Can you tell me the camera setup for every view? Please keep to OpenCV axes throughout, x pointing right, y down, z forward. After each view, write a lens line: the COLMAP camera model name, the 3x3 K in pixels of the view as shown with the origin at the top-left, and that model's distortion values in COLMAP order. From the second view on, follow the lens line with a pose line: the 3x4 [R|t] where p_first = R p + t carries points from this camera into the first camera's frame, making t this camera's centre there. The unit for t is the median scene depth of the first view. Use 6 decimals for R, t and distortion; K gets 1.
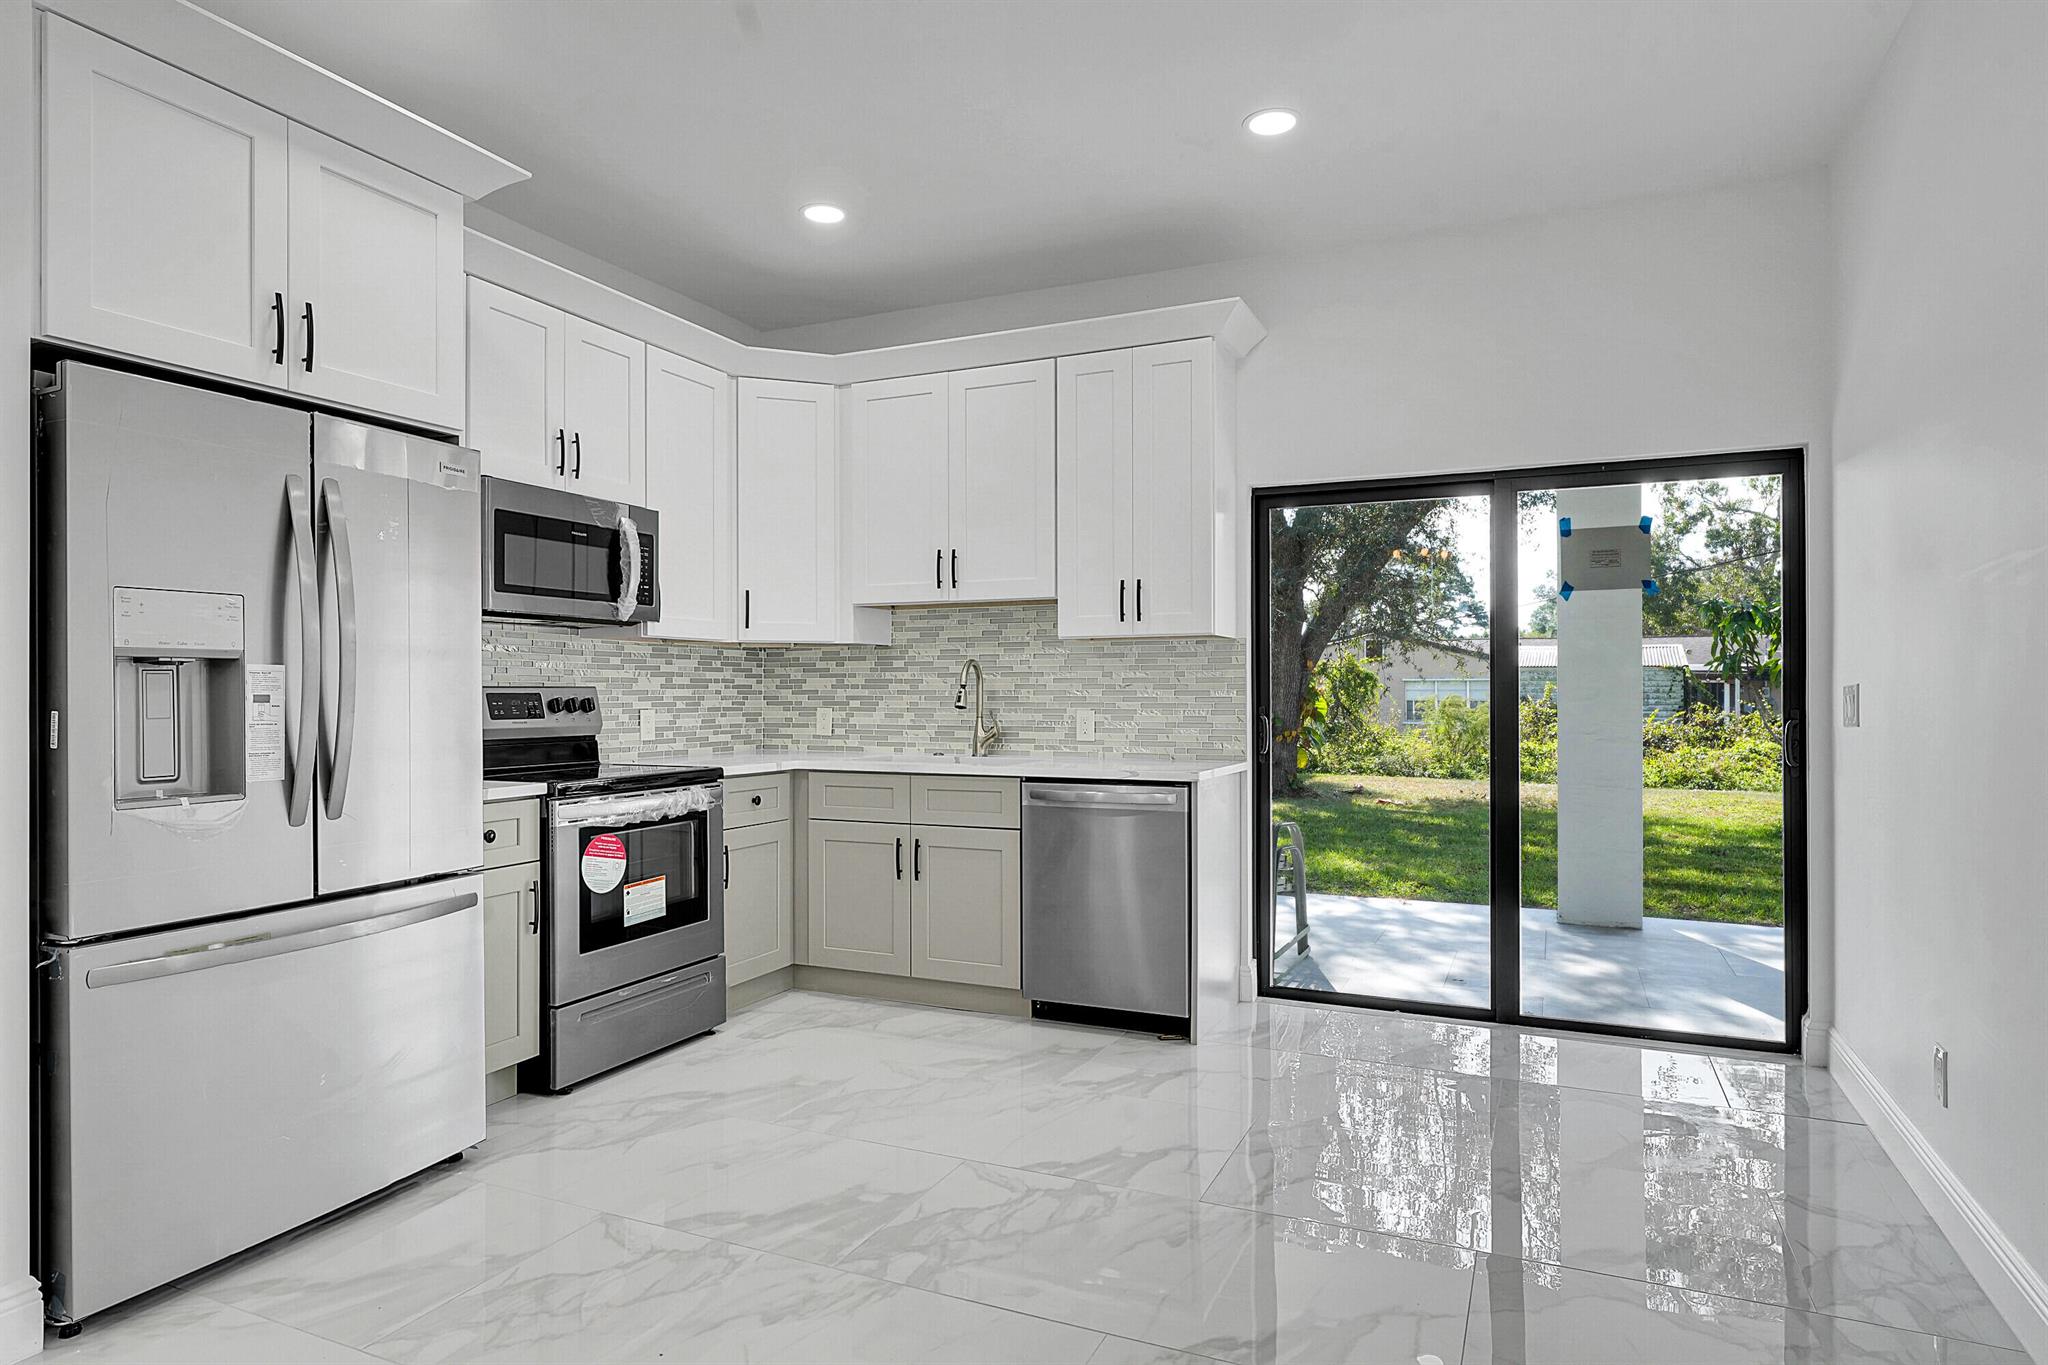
lens RADIAL K [[1166.3, 0, 1025.6], [0, 1166.3, 690.5], [0, 0, 1]] dist [0.001356, -0.000187]
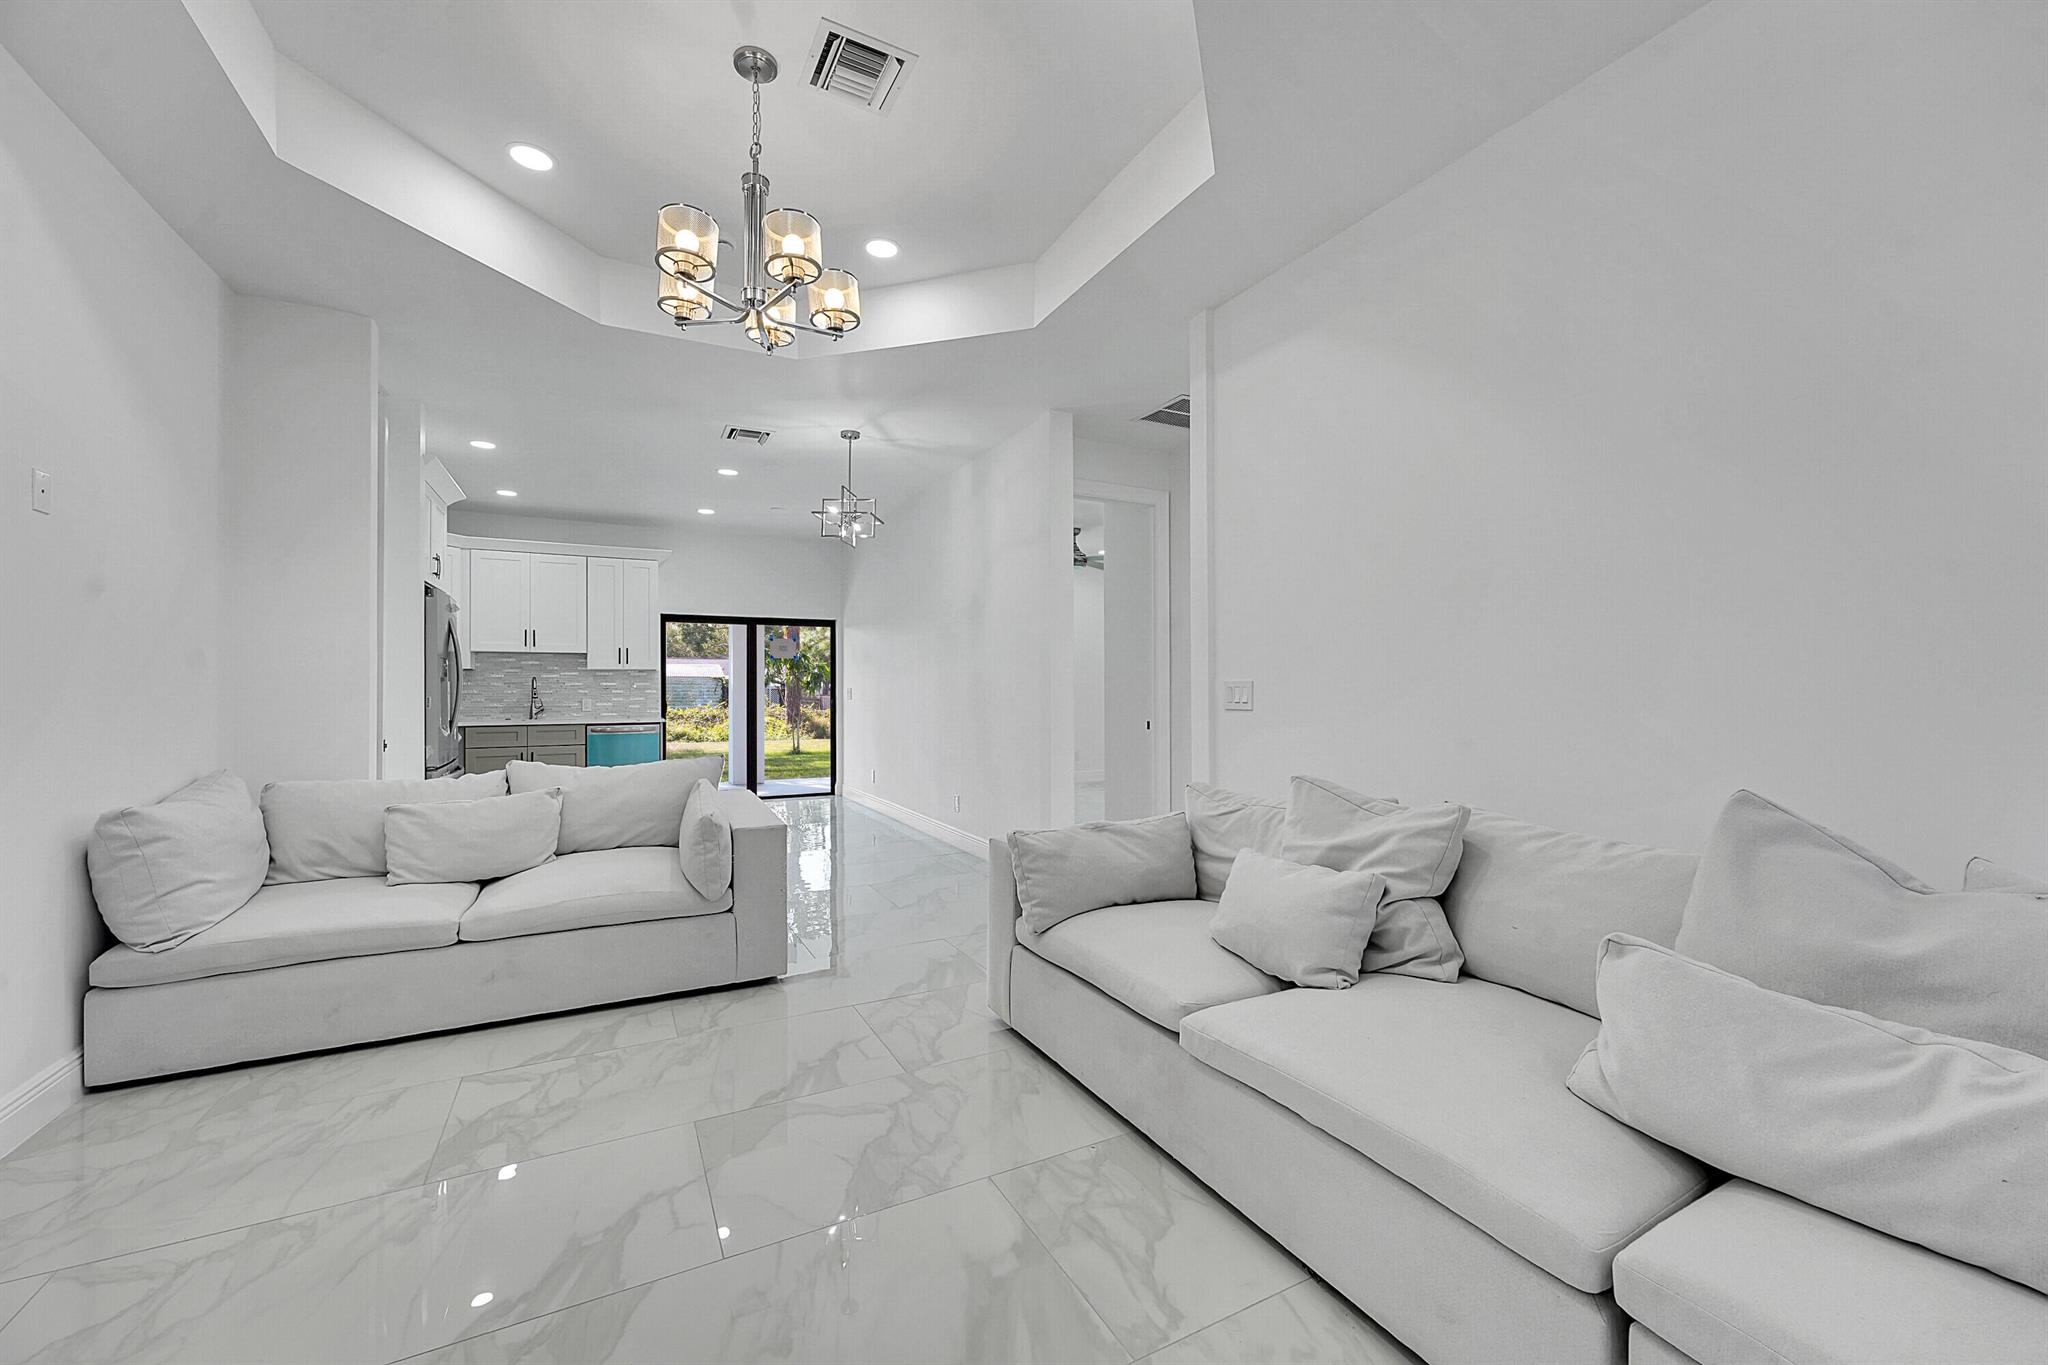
lens RADIAL K [[812.8, 0, 1029.0], [0, 812.8, 684.5], [0, 0, 1]] dist [-0.001702, -0.000167]
pose [[0.613478, 0.003668, 0.789703, -0.768022], [0.003033, 0.999971, -0.007001, 0.002527], [-0.789706, 0.006691, 0.613449, -0.813758]]
